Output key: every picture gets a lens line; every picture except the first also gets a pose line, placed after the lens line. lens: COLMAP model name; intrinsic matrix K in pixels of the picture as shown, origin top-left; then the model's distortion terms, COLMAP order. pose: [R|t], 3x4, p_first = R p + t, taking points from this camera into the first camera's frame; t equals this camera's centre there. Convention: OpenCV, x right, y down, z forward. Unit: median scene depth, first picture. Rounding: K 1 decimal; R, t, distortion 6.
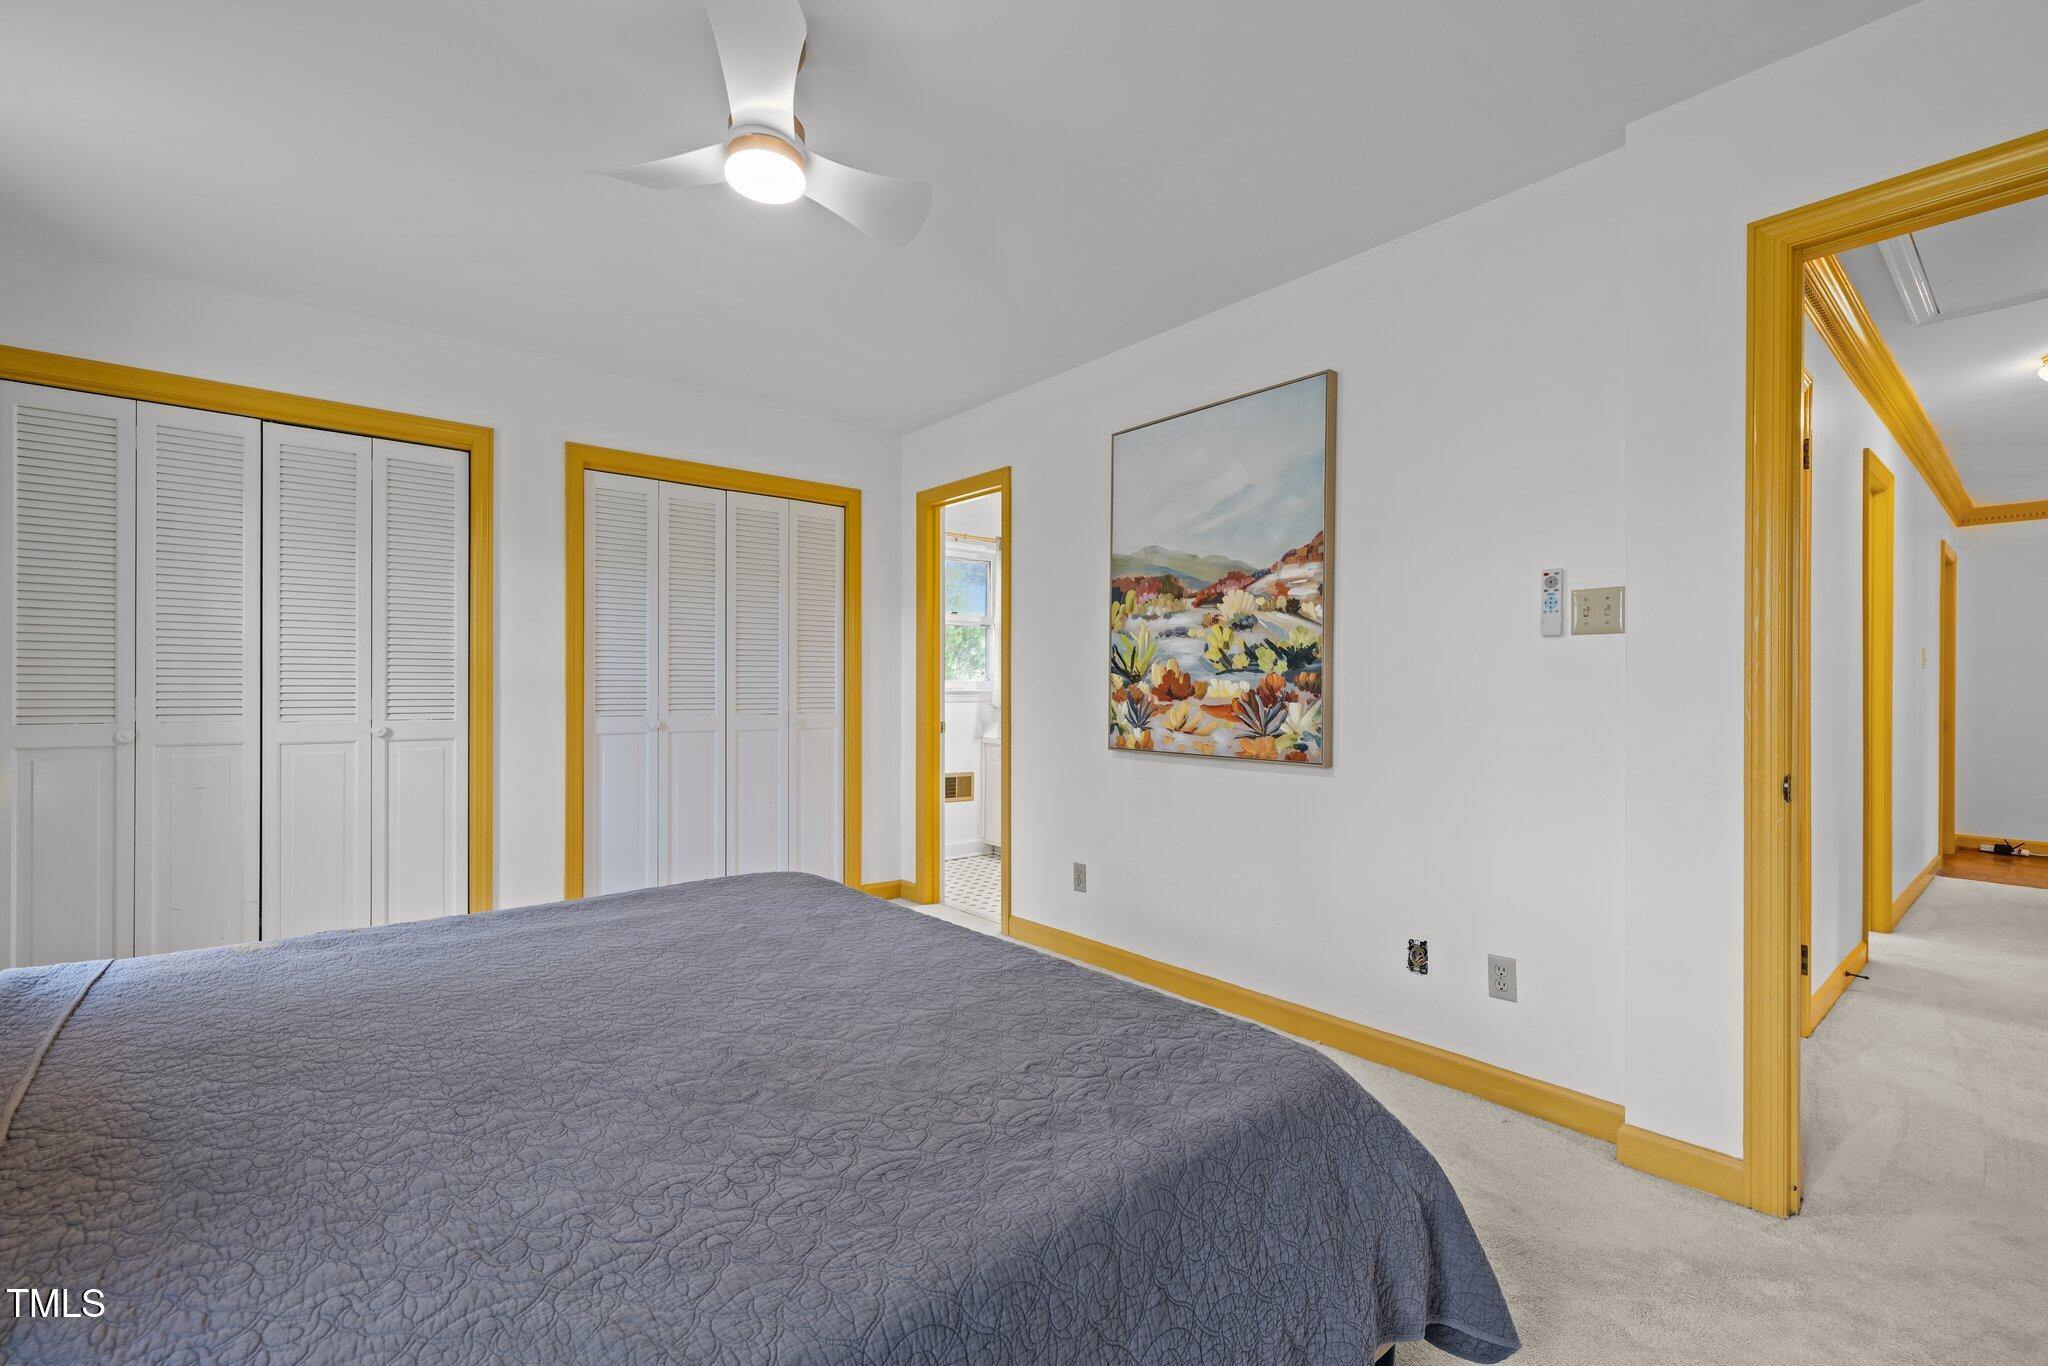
lens RADIAL K [[865.0, 0, 1027.9], [0, 865.0, 692.1], [0, 0, 1]] dist [-0.002601, 0.001051]
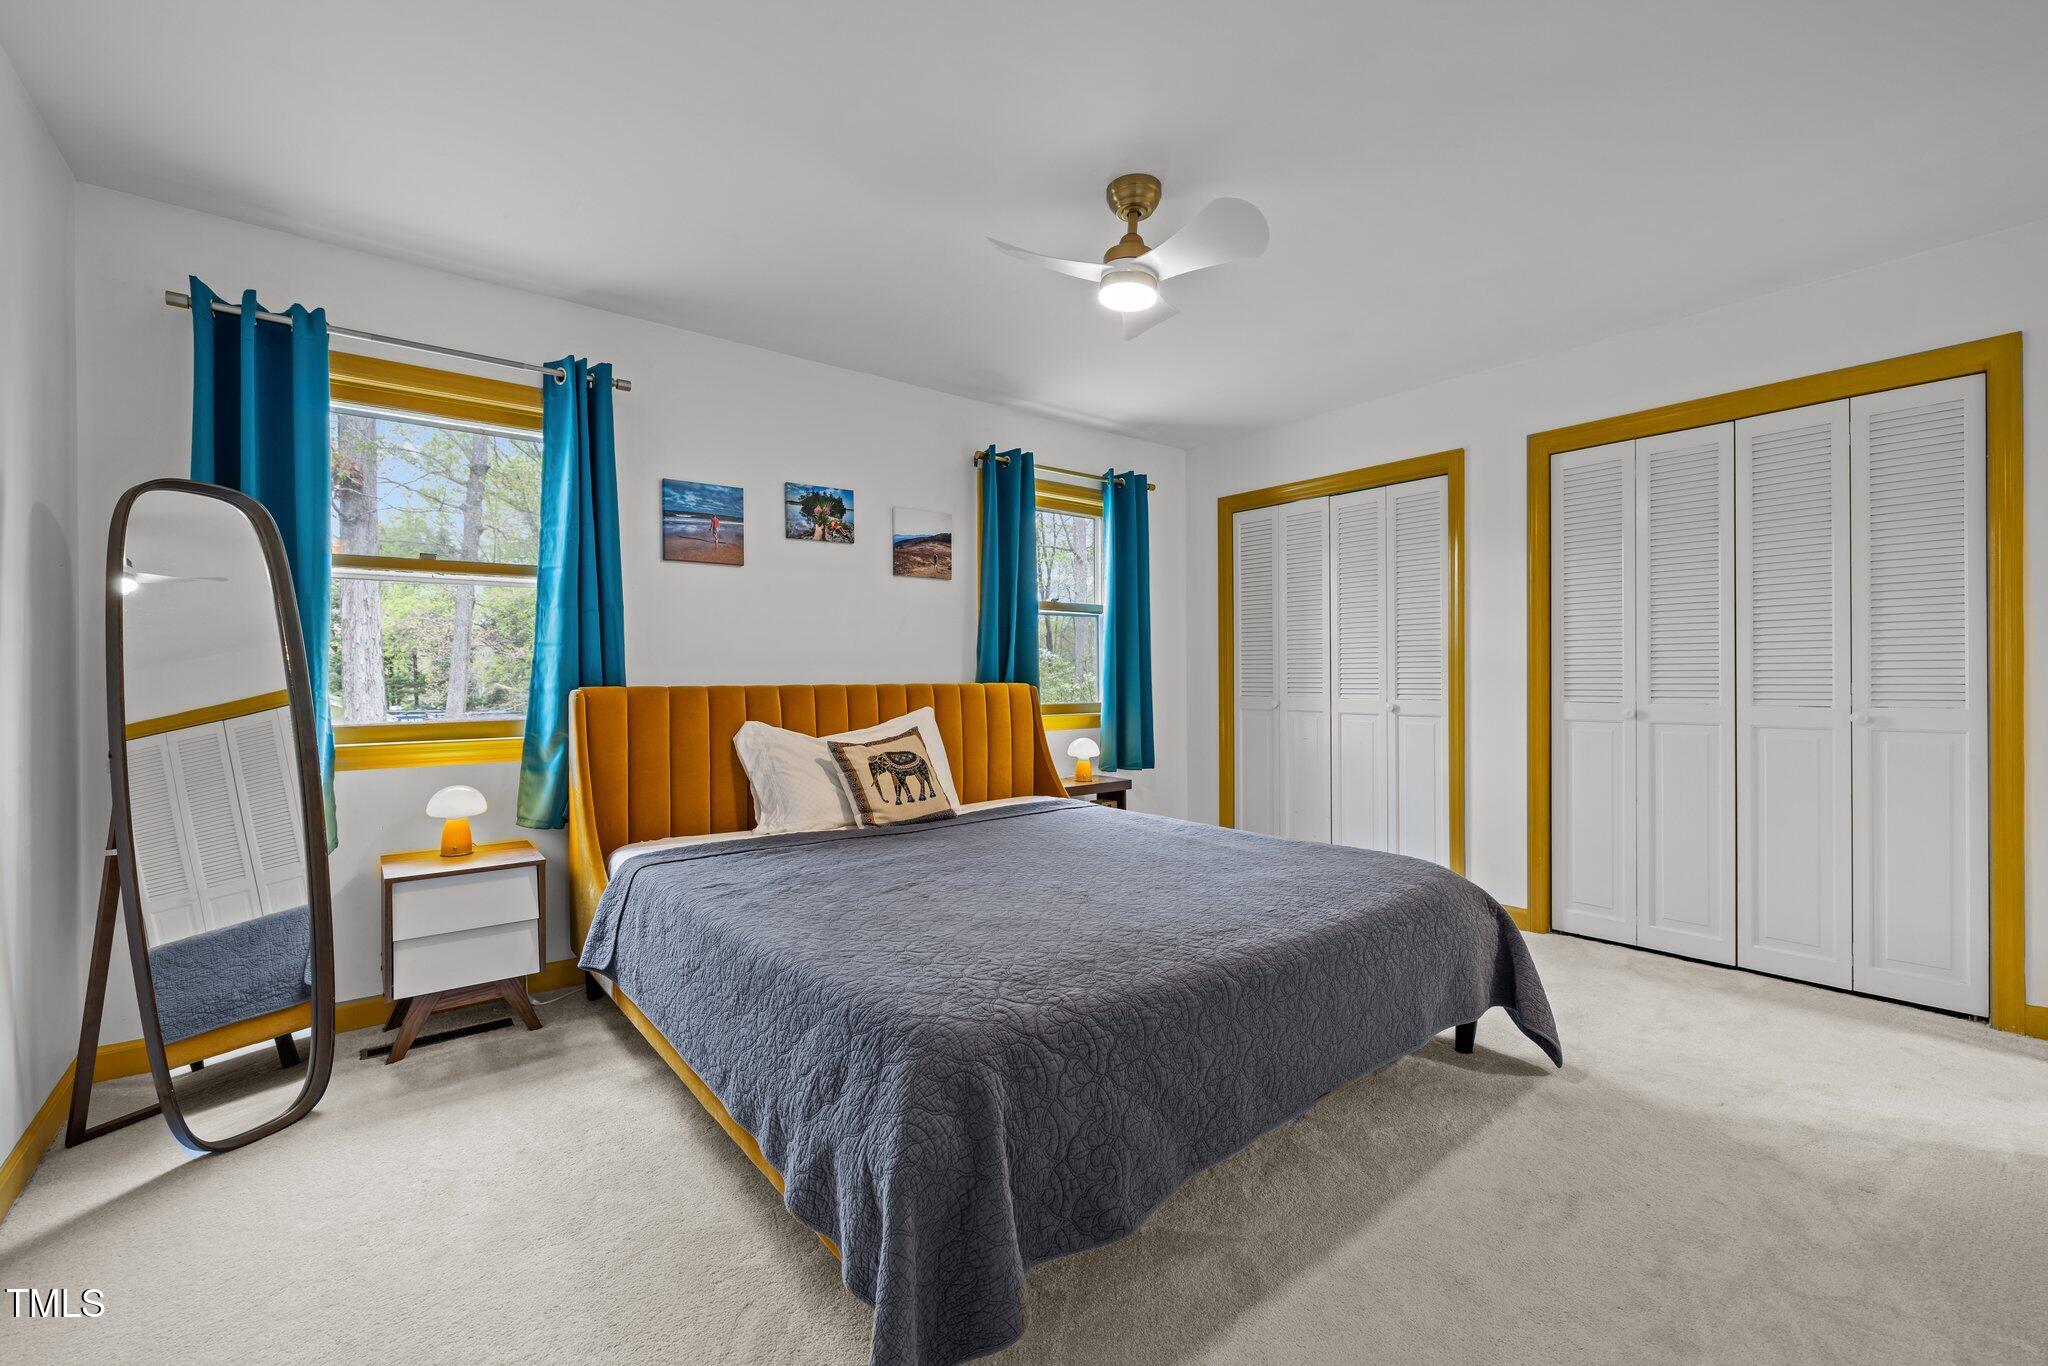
lens RADIAL K [[865.0, 0, 1027.9], [0, 865.0, 678.9], [0, 0, 1]] dist [-0.002601, 0.001051]
pose [[-0.011833, 0.000998, -0.999929, 0.516788], [0.003516, 0.999993, 0.000956, -0.001023], [0.999924, -0.003505, -0.011837, 0.423090]]
